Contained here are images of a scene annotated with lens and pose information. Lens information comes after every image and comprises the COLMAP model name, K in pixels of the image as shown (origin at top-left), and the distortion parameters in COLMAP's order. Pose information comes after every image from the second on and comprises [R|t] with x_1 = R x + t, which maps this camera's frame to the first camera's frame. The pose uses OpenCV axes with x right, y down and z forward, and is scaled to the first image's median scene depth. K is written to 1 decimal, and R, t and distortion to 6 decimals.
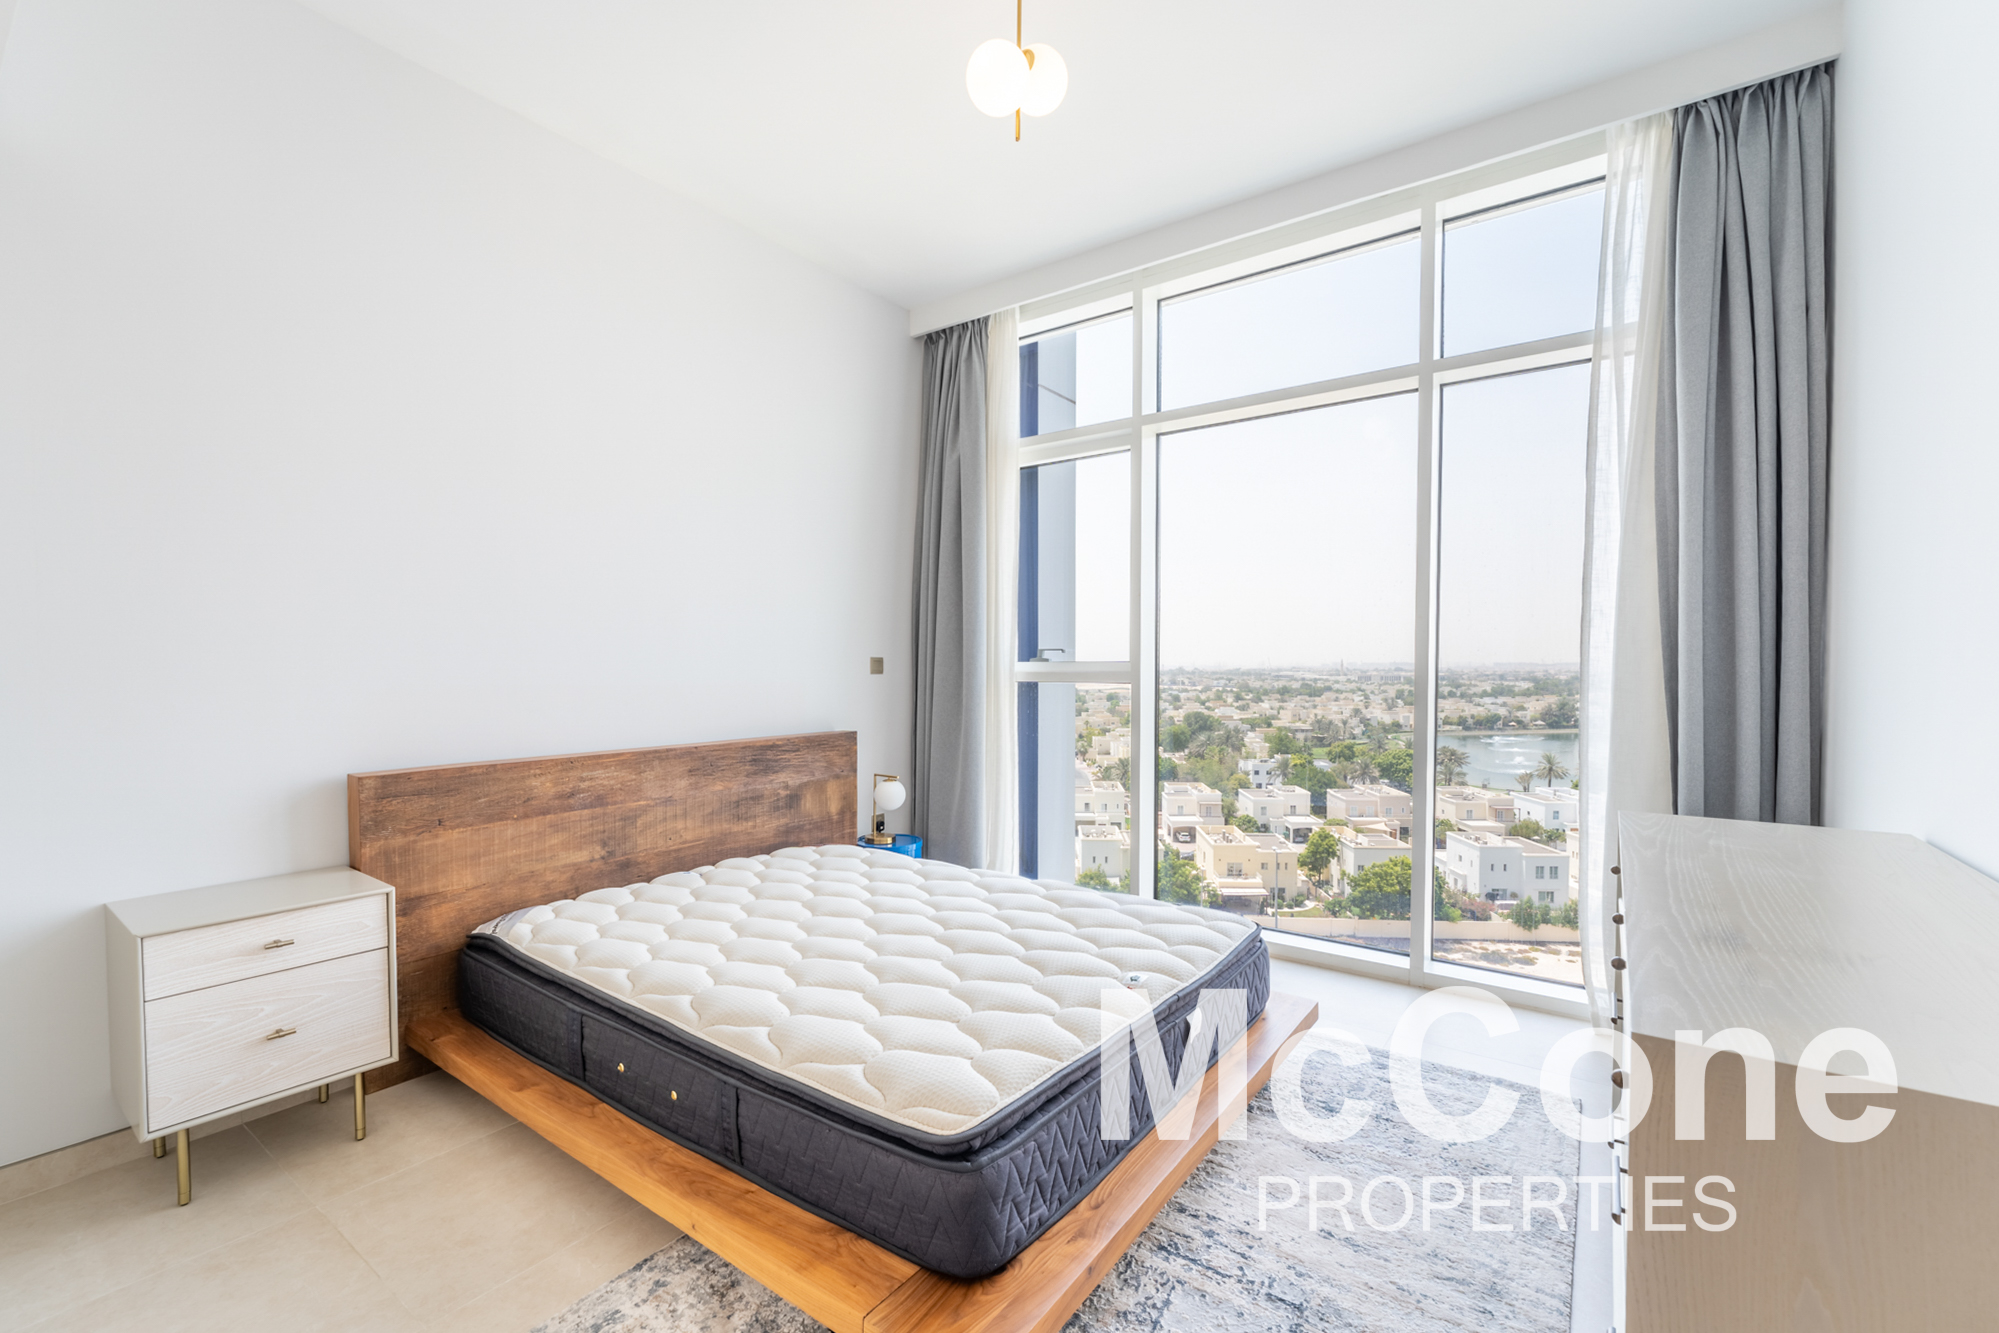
lens RADIAL K [[811.4, 0, 1001.1], [0, 811.4, 667.7], [0, 0, 1]] dist [0.002239, -0.000142]
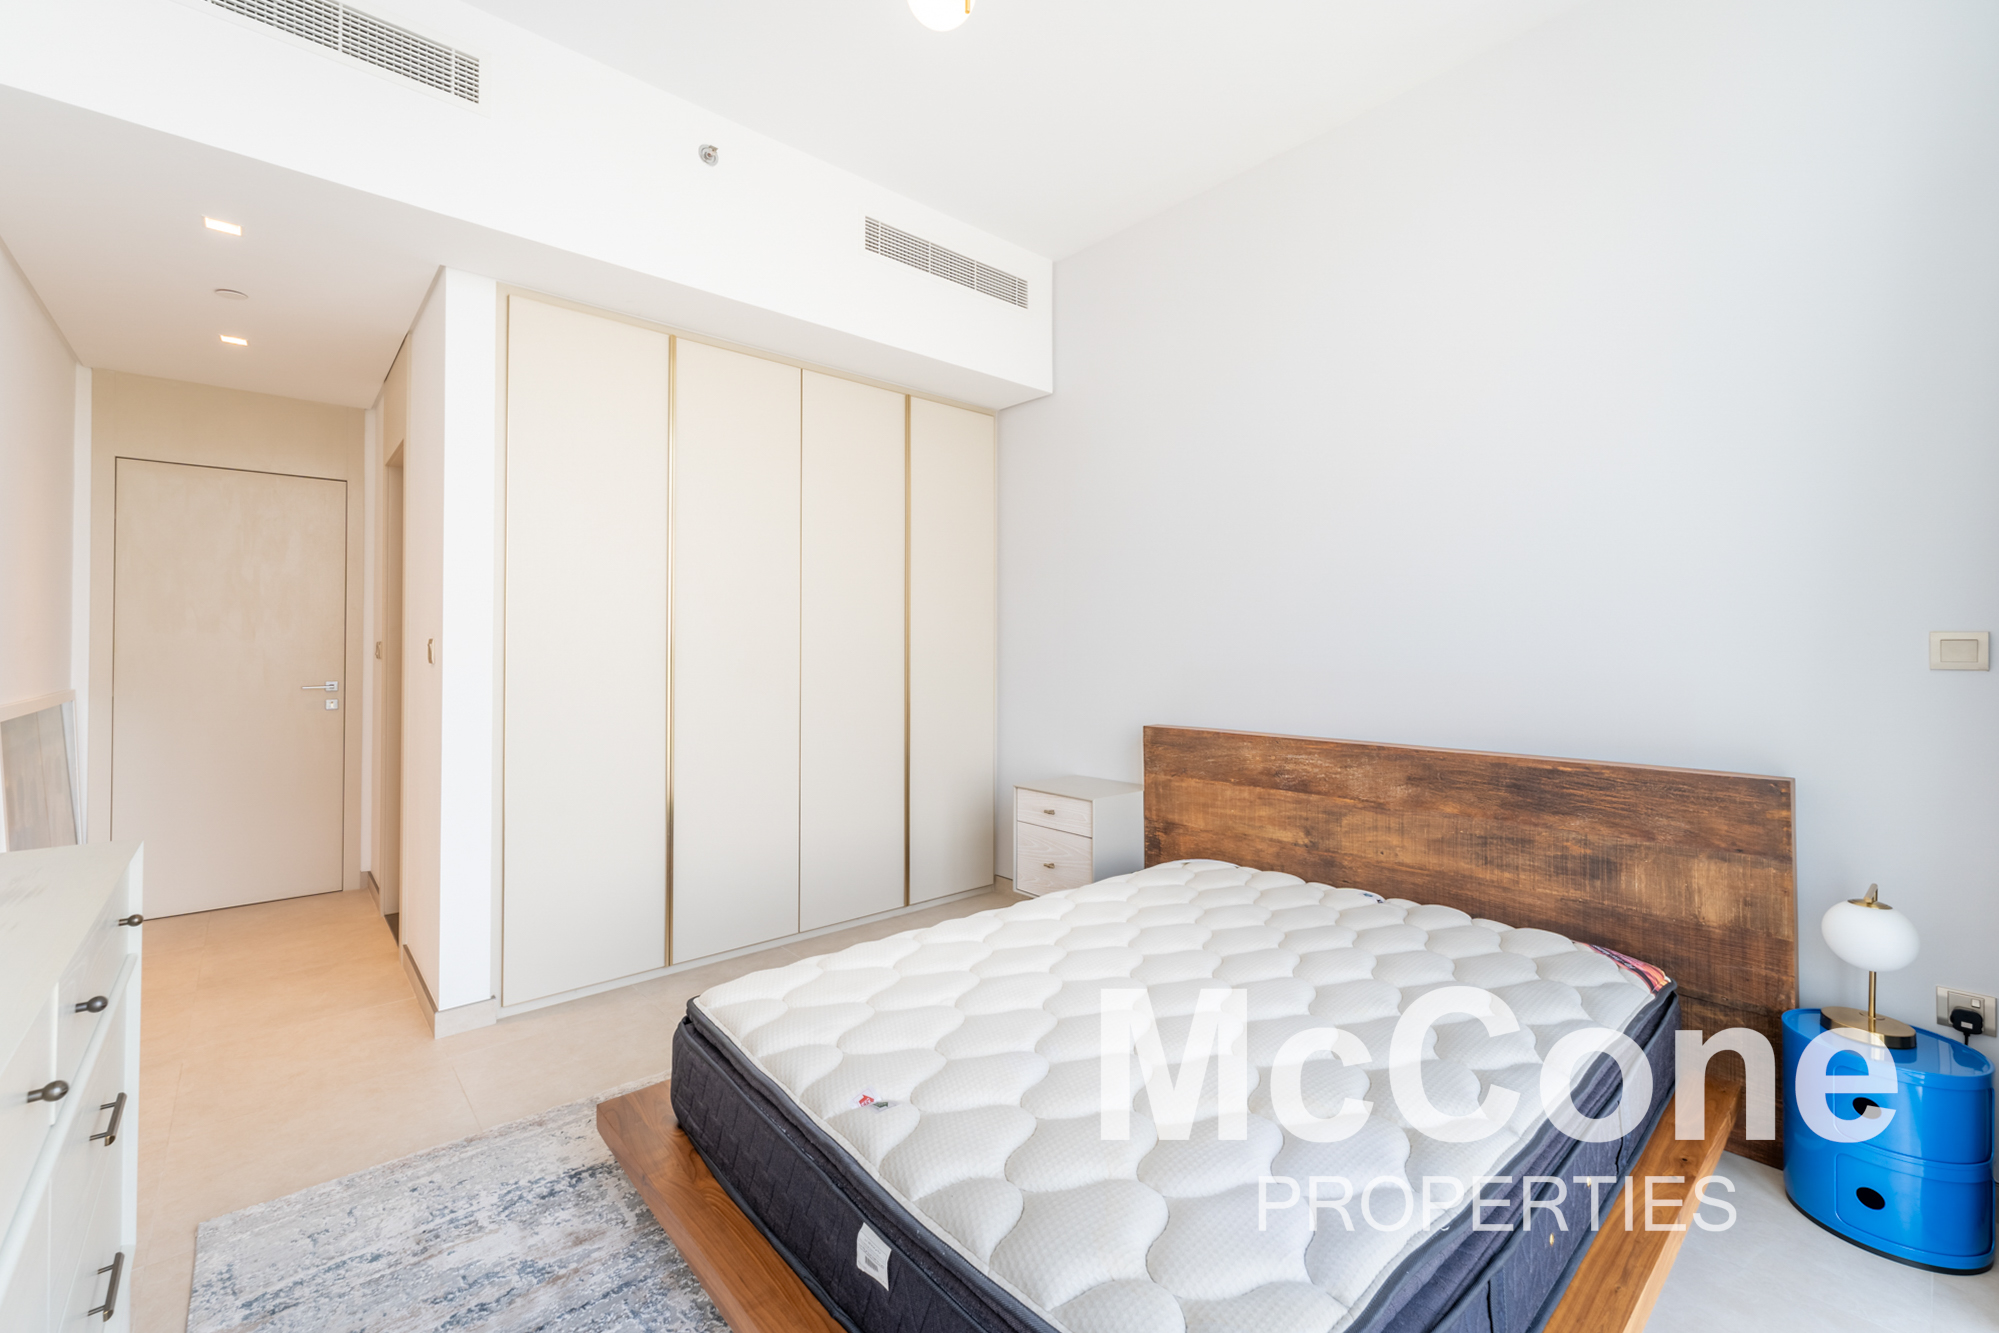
lens RADIAL K [[811.4, 0, 998.2], [0, 811.4, 654.9], [0, 0, 1]] dist [0.002239, -0.000142]
pose [[-0.180202, 0.005777, -0.983613, 0.521736], [-0.008949, 0.999932, 0.007512, 0.001201], [0.983589, 0.010156, -0.180138, 0.792851]]
